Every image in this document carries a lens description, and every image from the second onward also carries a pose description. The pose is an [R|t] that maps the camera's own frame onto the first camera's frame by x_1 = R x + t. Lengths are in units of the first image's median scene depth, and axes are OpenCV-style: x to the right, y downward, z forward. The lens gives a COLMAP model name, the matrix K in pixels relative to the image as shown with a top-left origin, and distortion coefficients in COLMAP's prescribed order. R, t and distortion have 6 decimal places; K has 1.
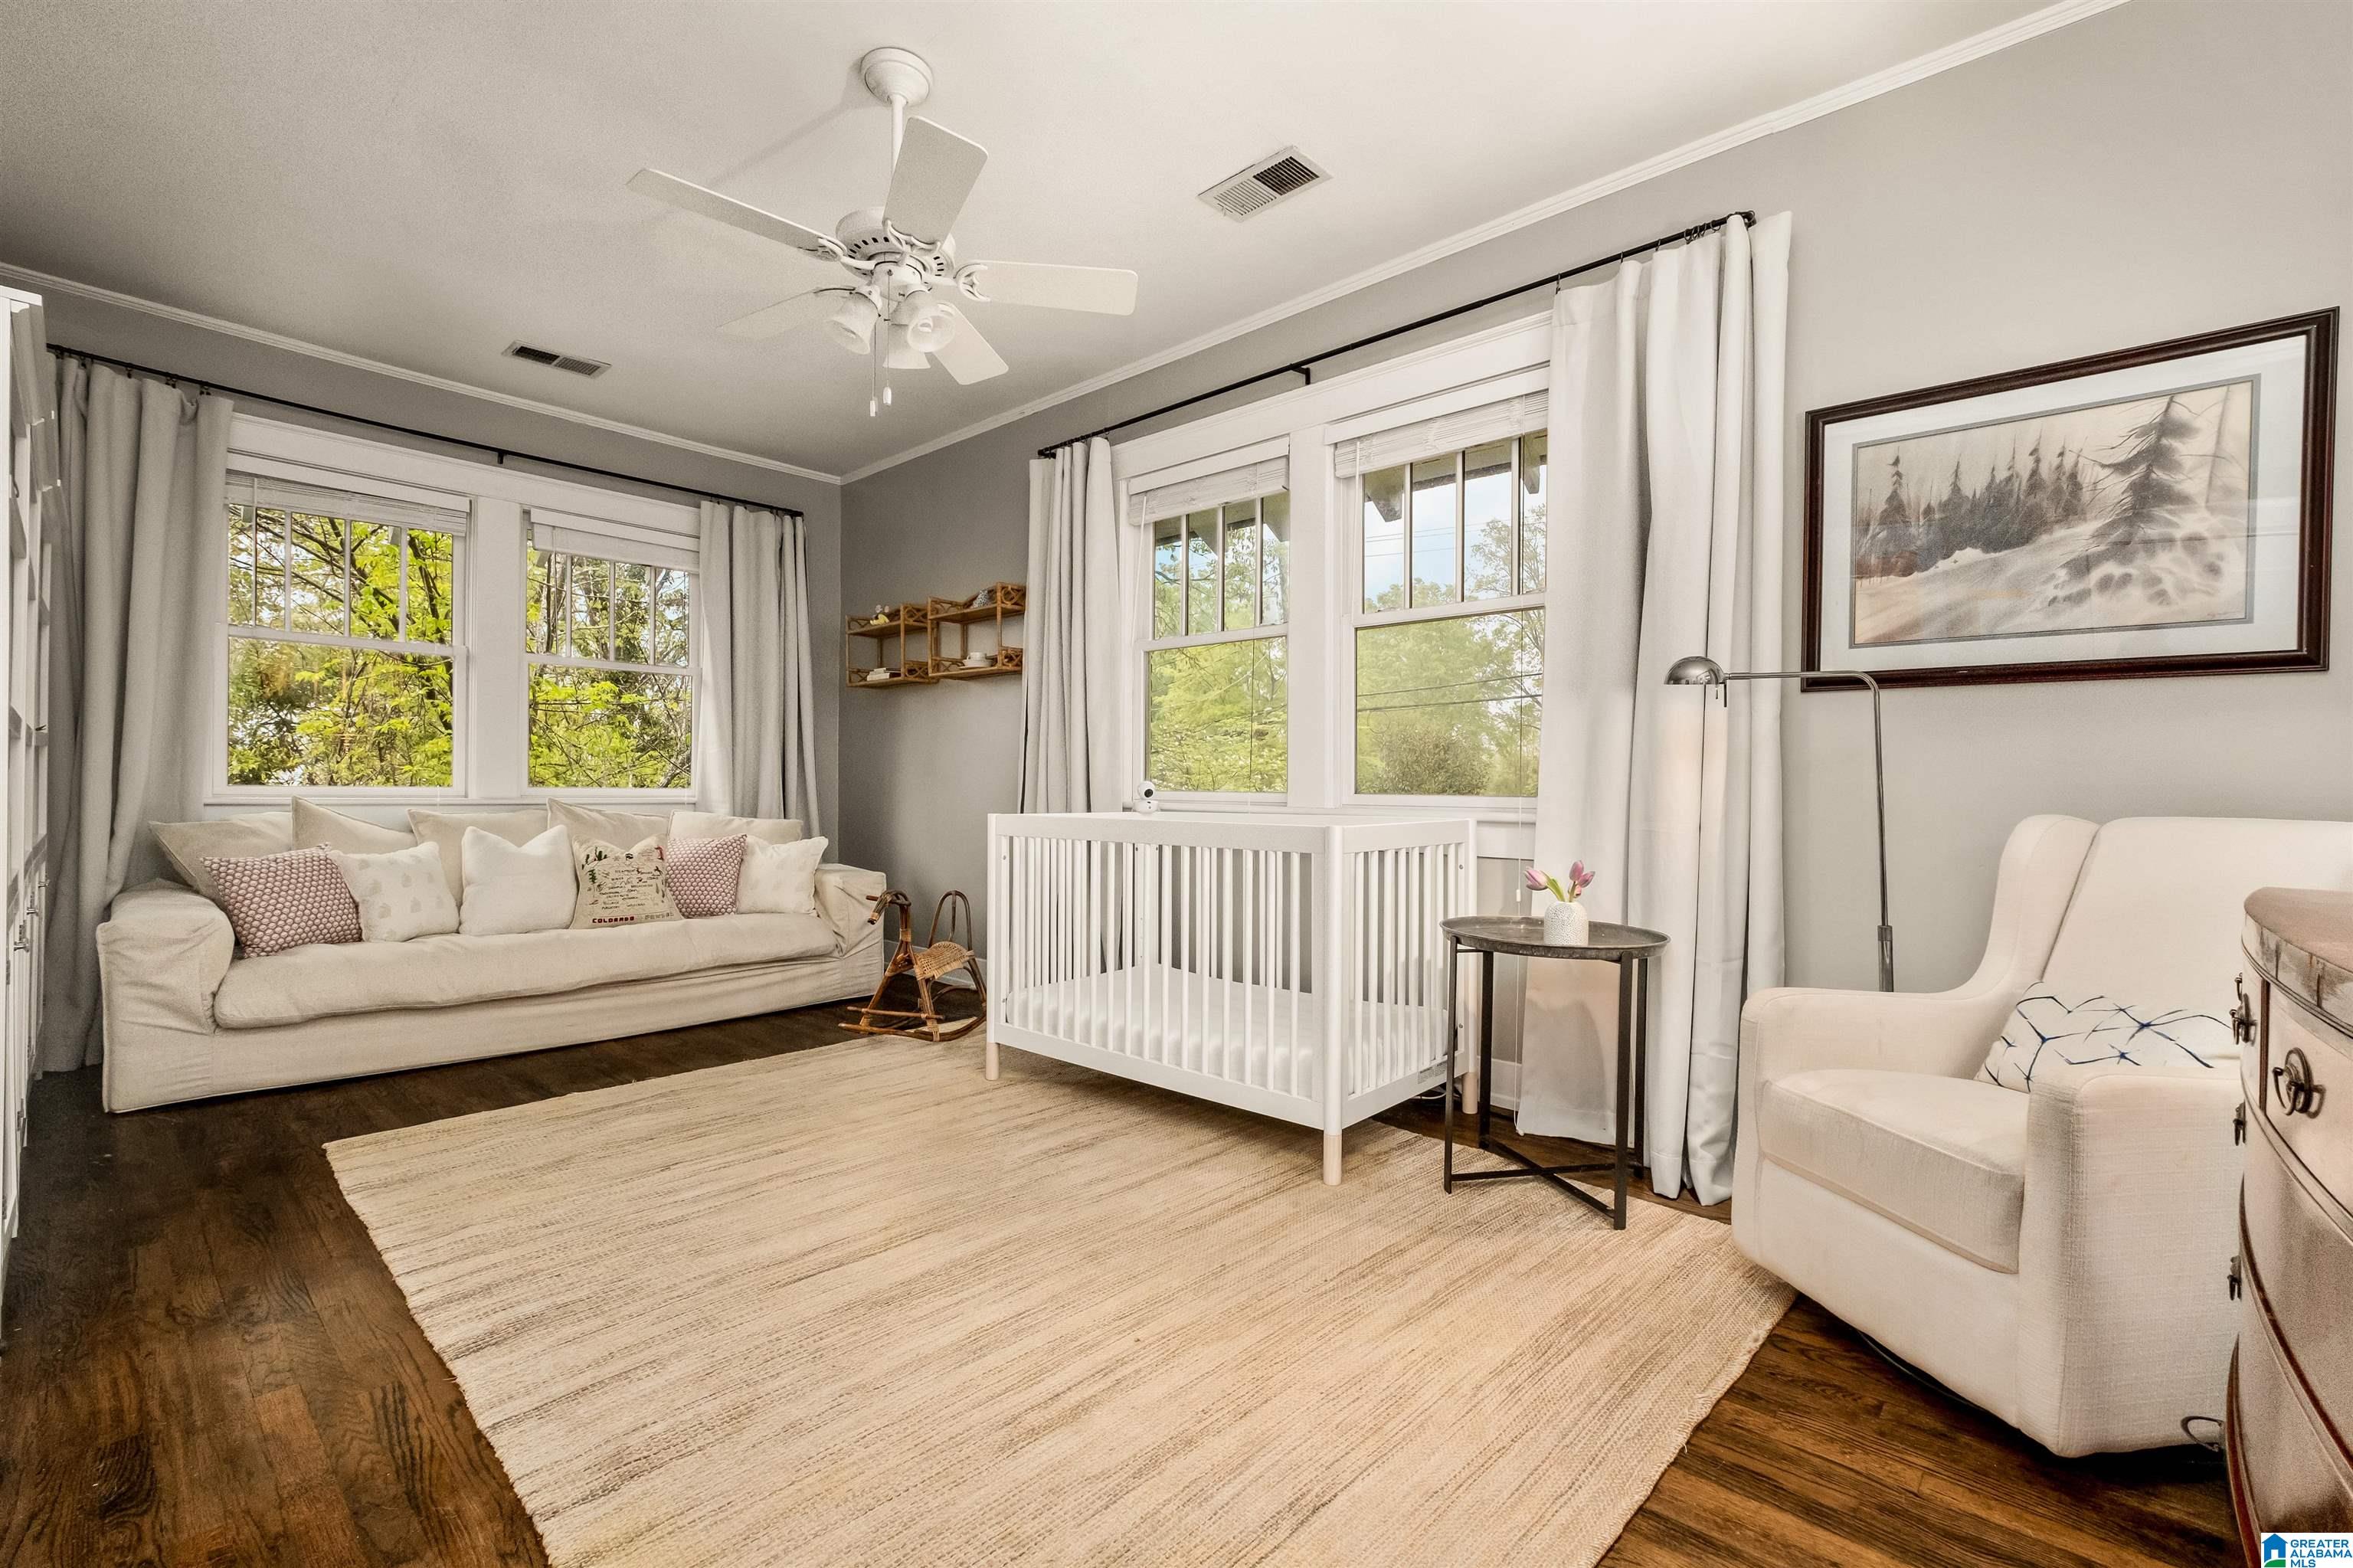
lens RADIAL K [[1017.7, 0, 1175.8], [0, 1017.7, 776.2], [0, 0, 1]] dist [-0.001094, -0.000327]
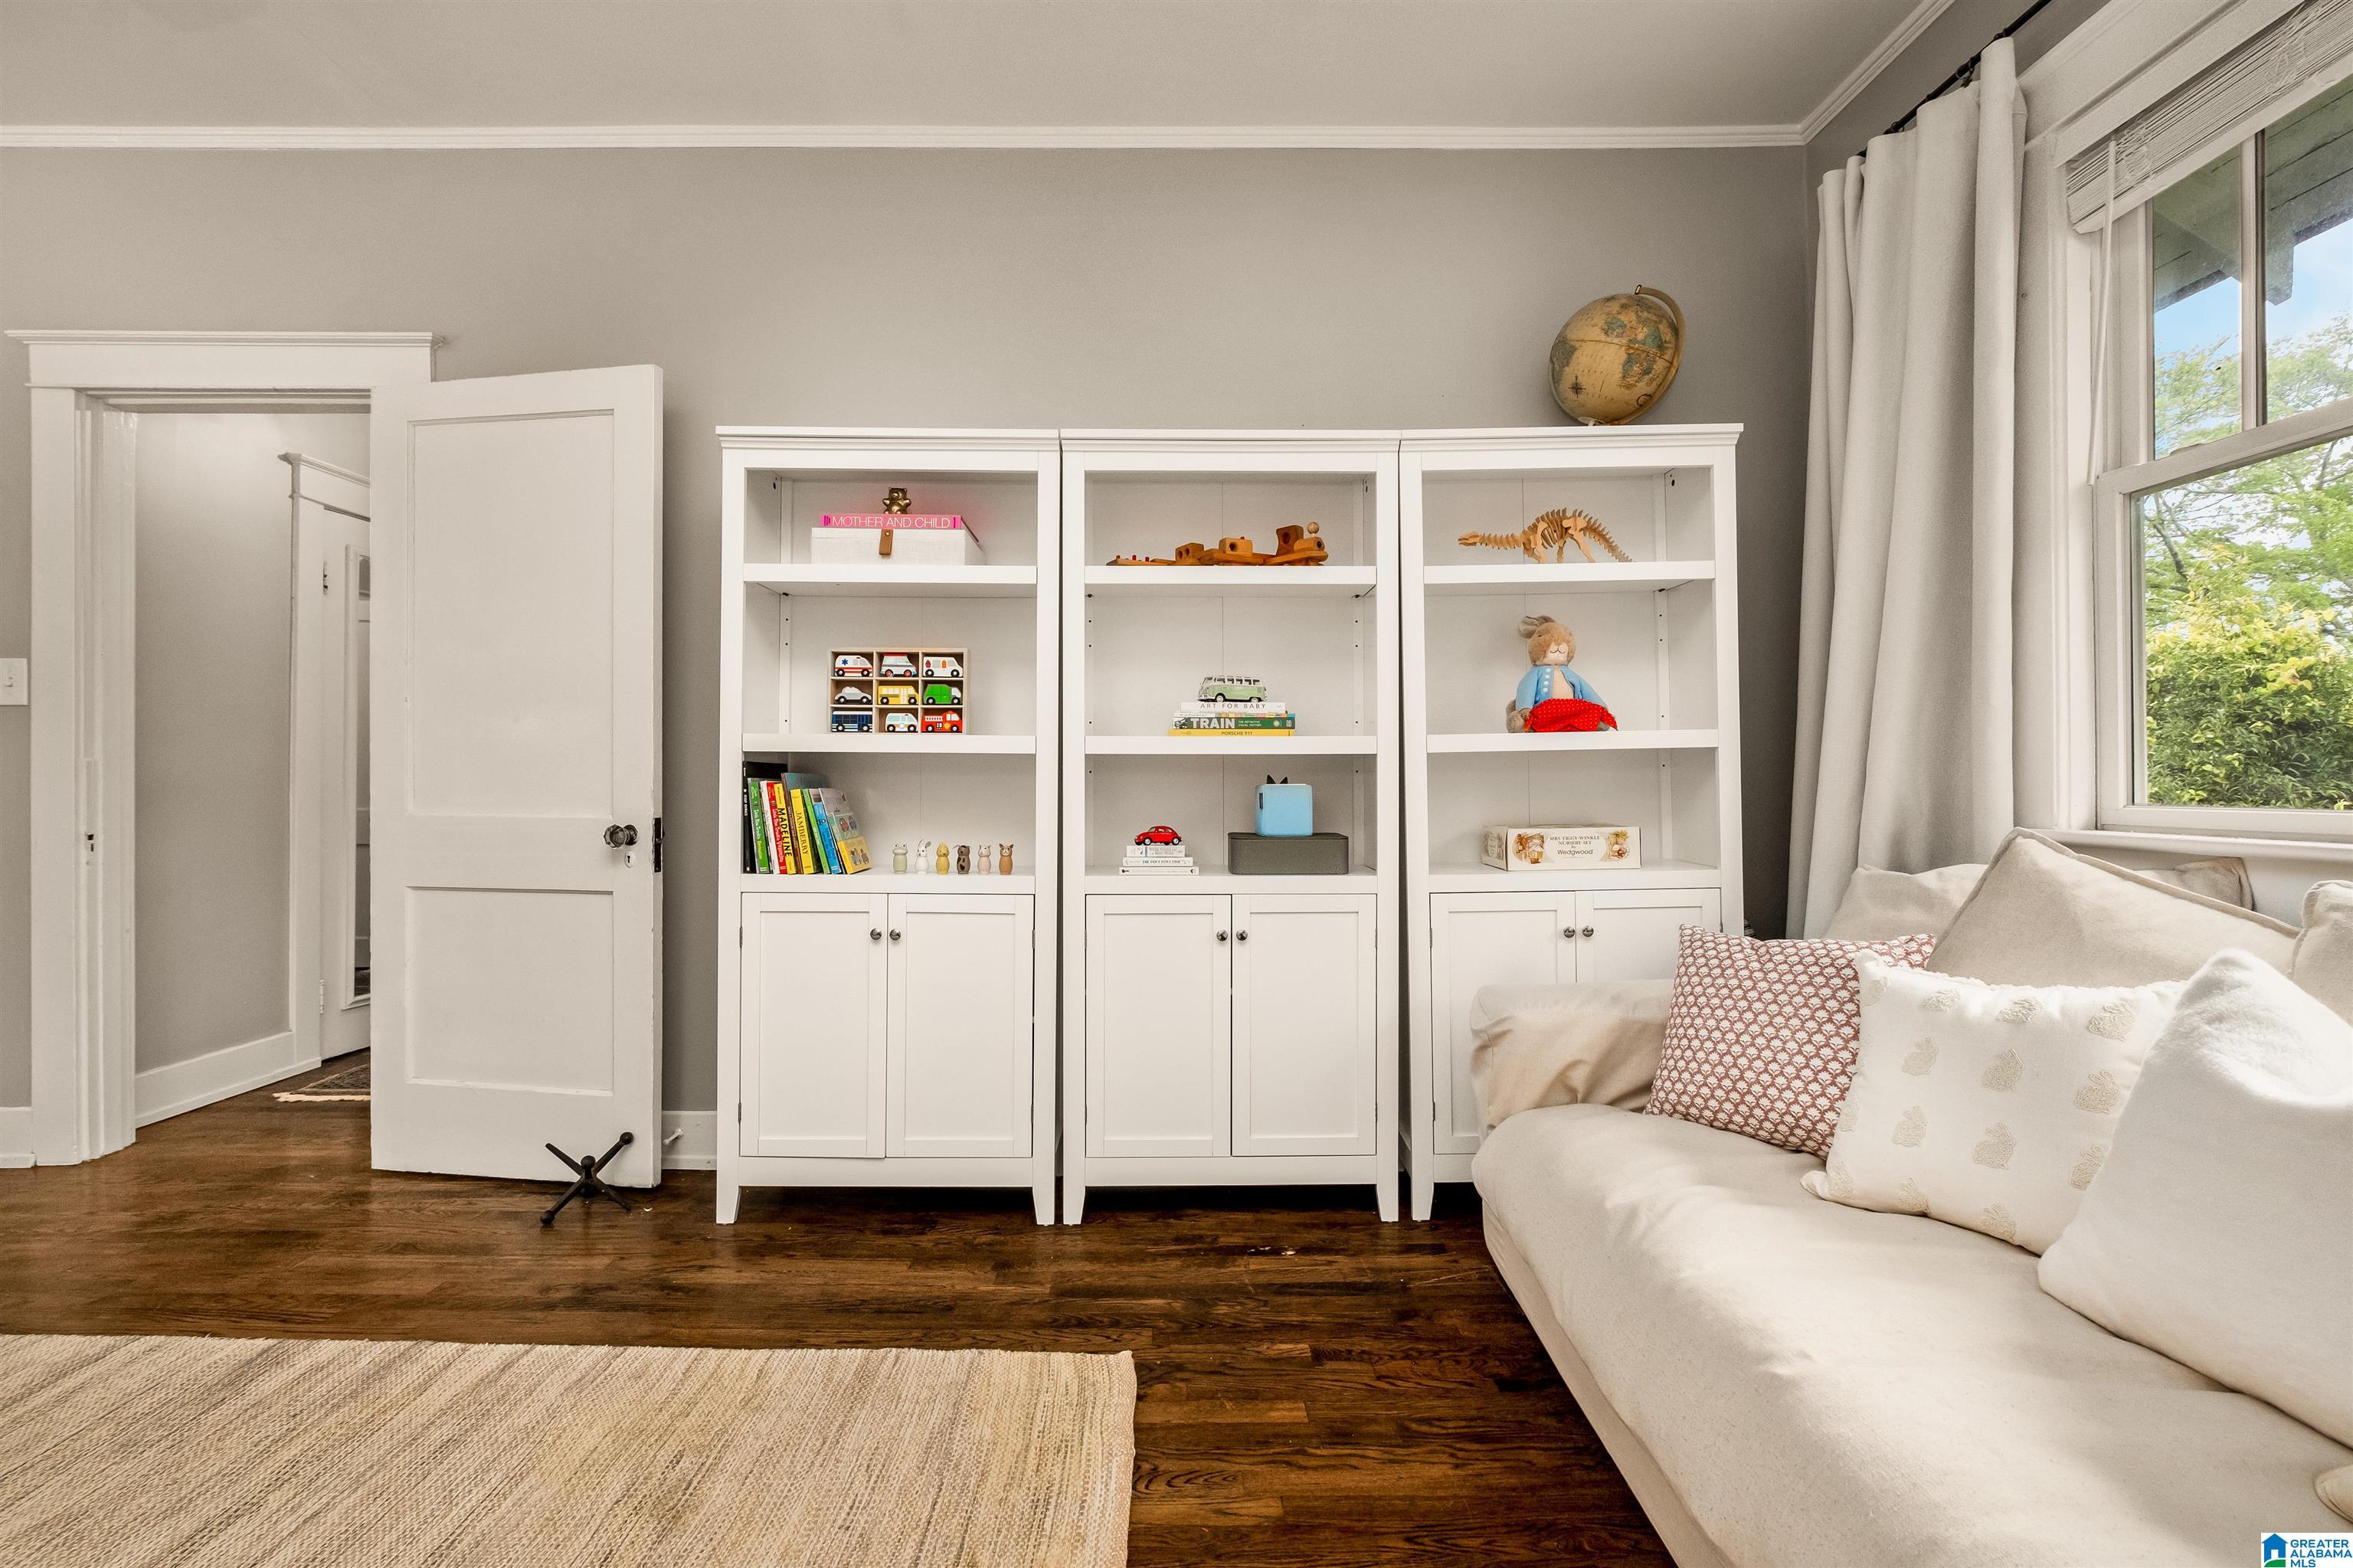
lens RADIAL K [[1017.7, 0, 1175.8], [0, 1017.7, 776.2], [0, 0, 1]] dist [-0.001094, -0.000327]
pose [[-0.720893, -0.009279, -0.692985, -0.444503], [0.000526, 0.999903, -0.013935, -0.001211], [0.693046, -0.010410, -0.720818, 1.663377]]
